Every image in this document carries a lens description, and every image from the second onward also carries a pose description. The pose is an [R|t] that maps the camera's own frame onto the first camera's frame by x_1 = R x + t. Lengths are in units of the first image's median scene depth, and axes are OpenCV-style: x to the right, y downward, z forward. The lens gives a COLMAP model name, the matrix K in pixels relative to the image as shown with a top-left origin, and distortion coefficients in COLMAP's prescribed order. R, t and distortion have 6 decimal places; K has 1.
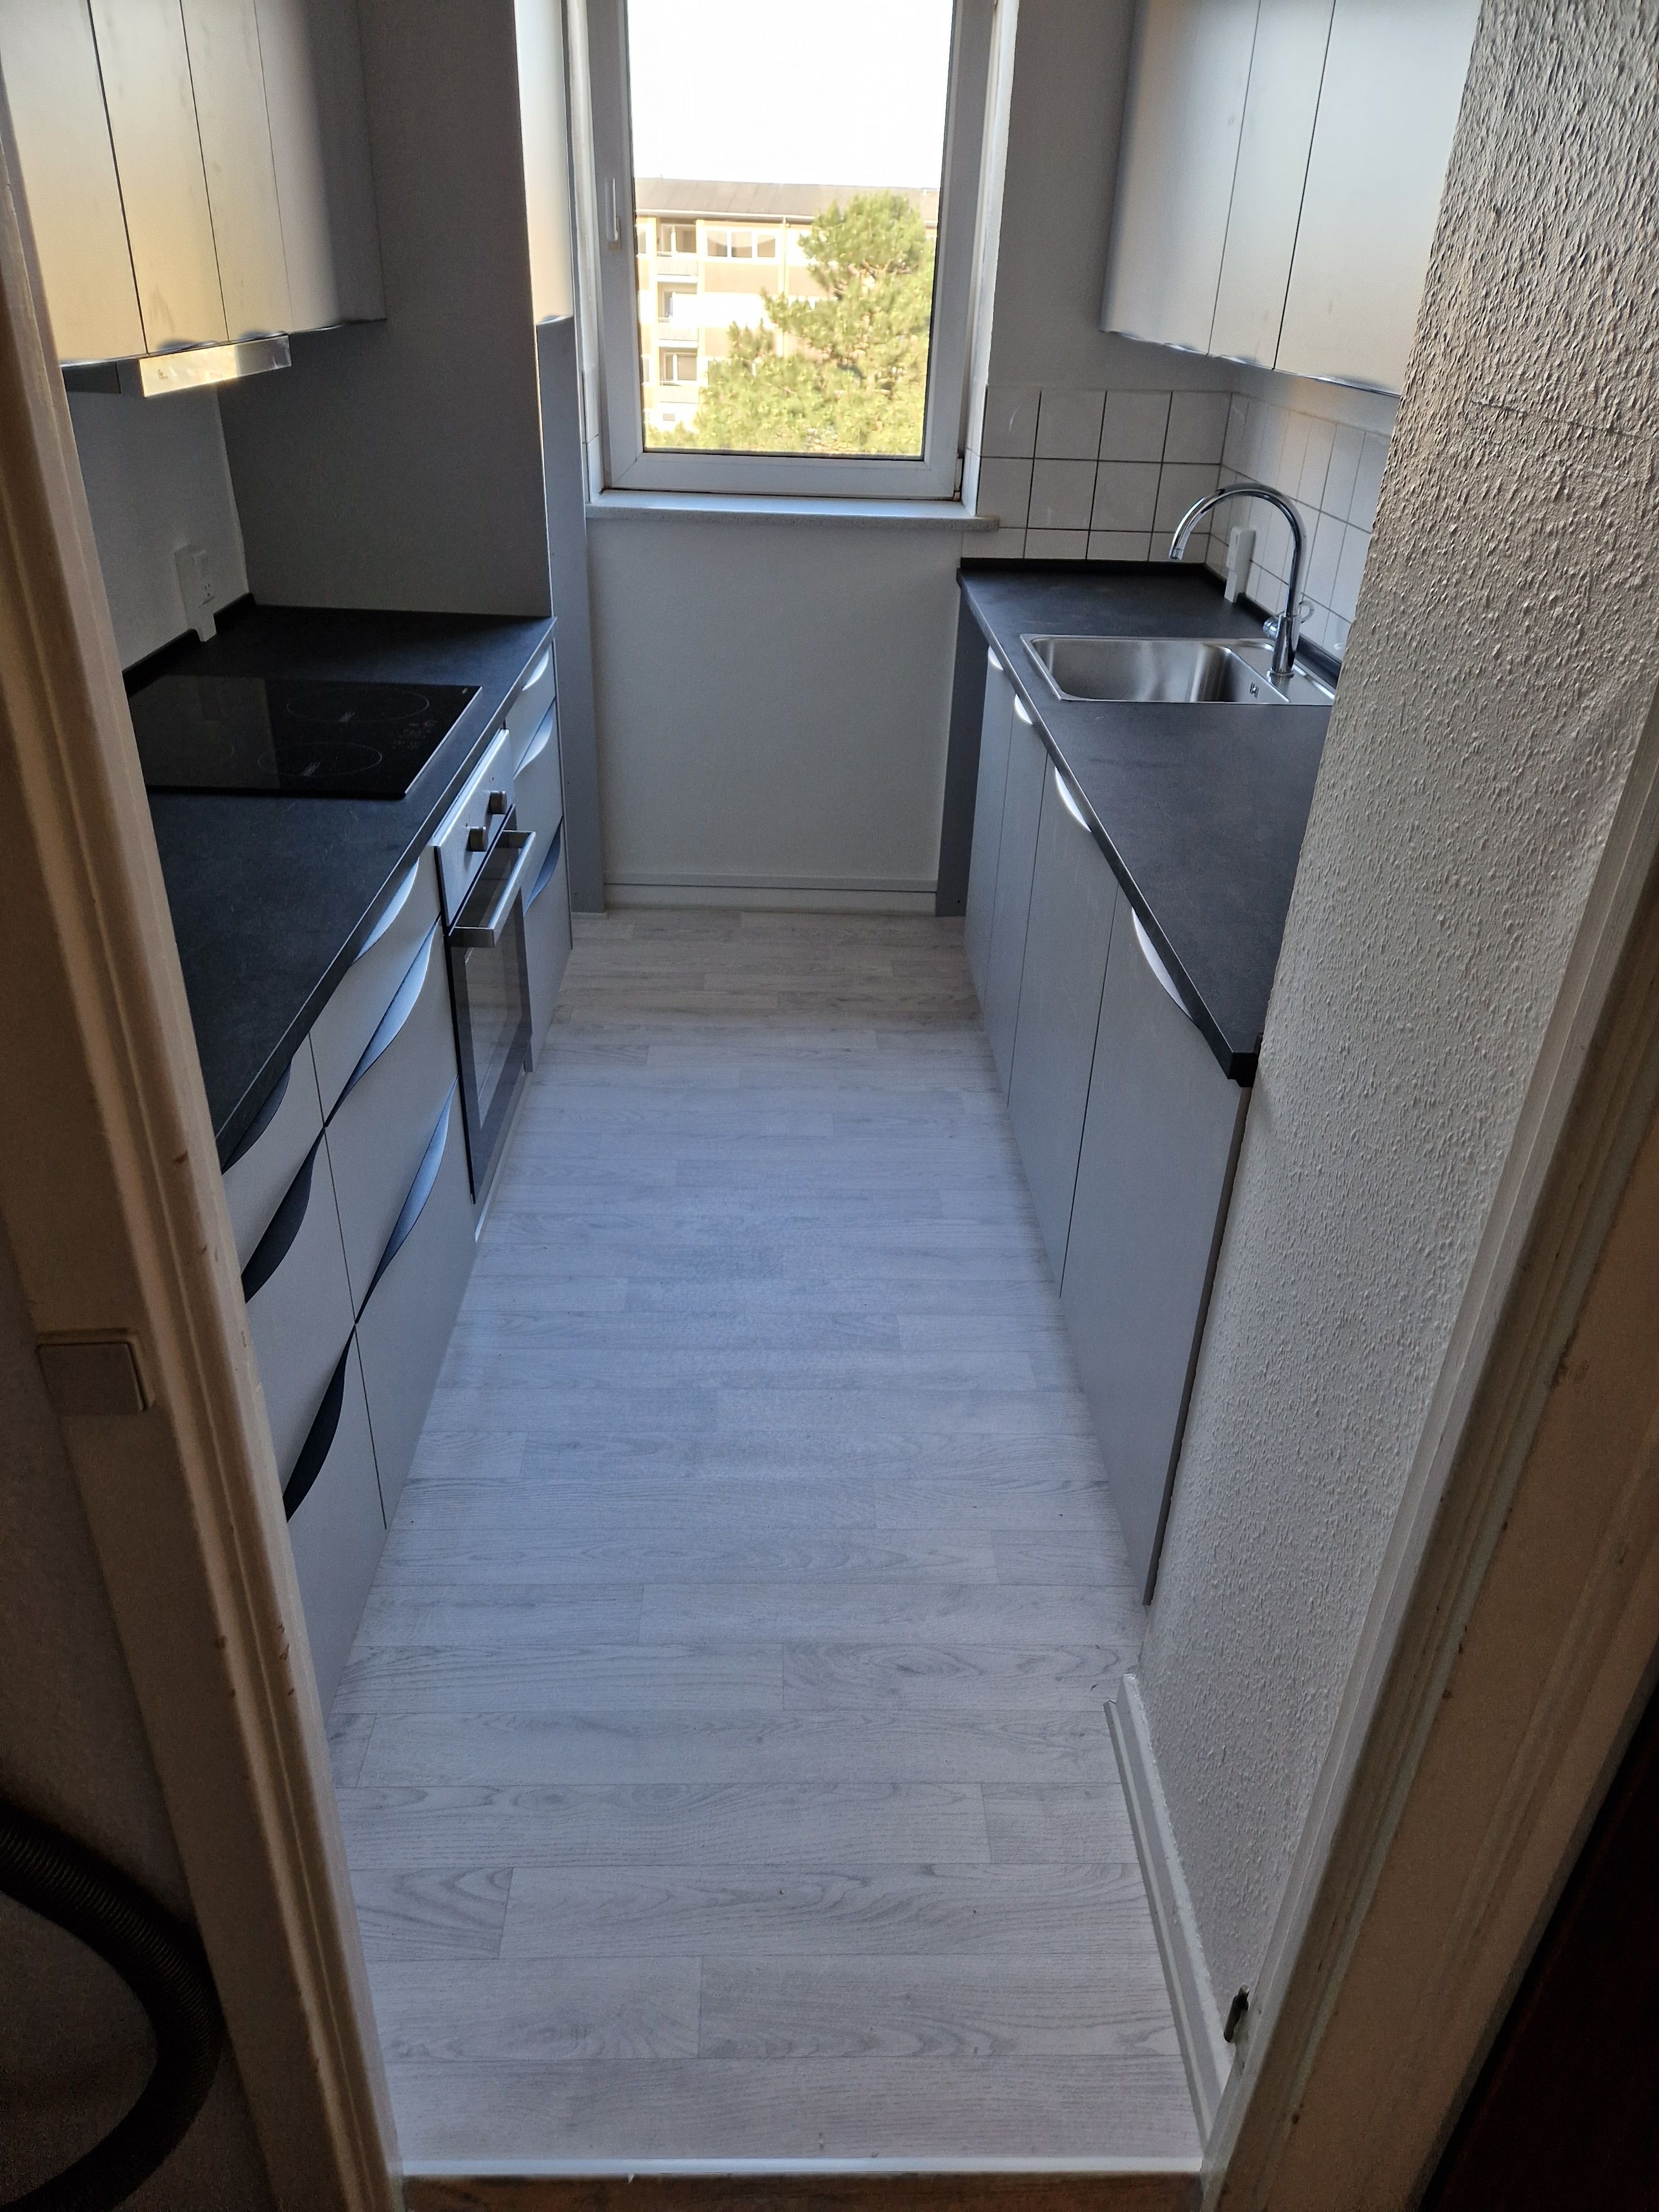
lens RADIAL K [[1469.2, 0, 828.3], [0, 1469.2, 1094.4], [0, 0, 1]] dist [0.066796, -0.017610]
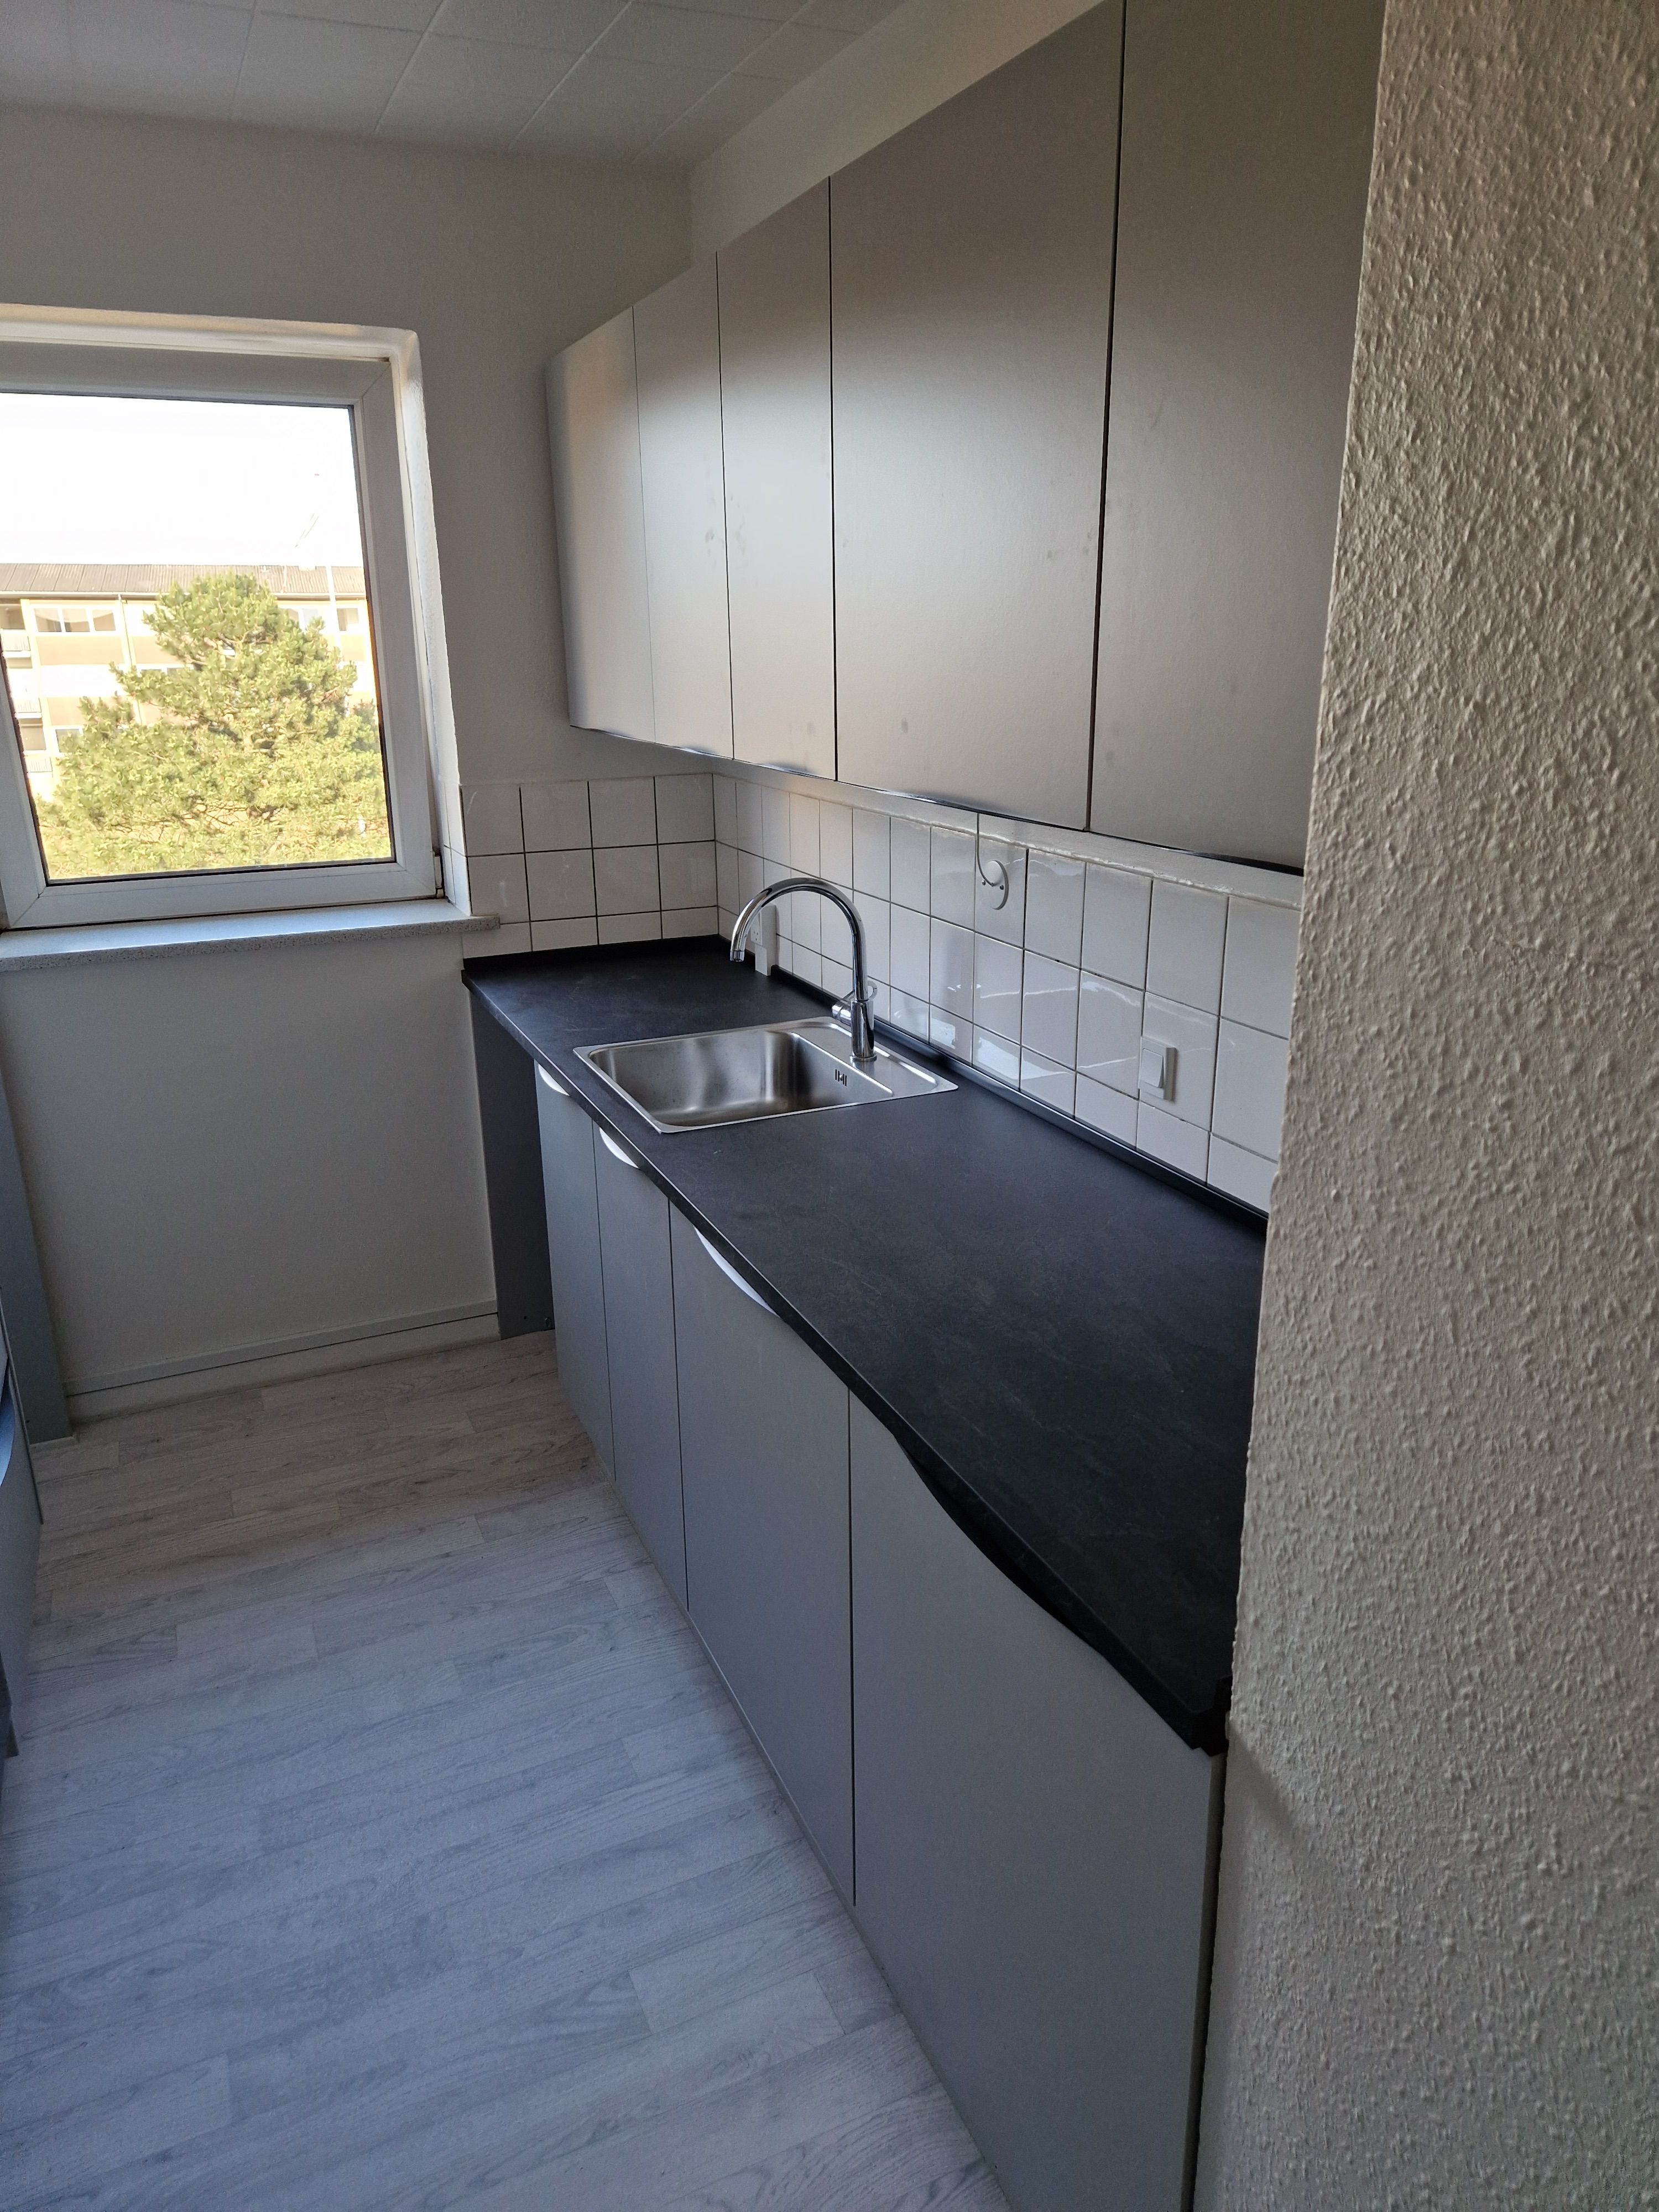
lens RADIAL K [[1469.2, 0, 843.0], [0, 1469.2, 1117.4], [0, 0, 1]] dist [0.066796, -0.017610]
pose [[0.920163, -0.164674, 0.355221, -0.038771], [0.227710, 0.963116, -0.143377, -0.100036], [-0.318509, 0.212817, 0.923721, 0.131186]]
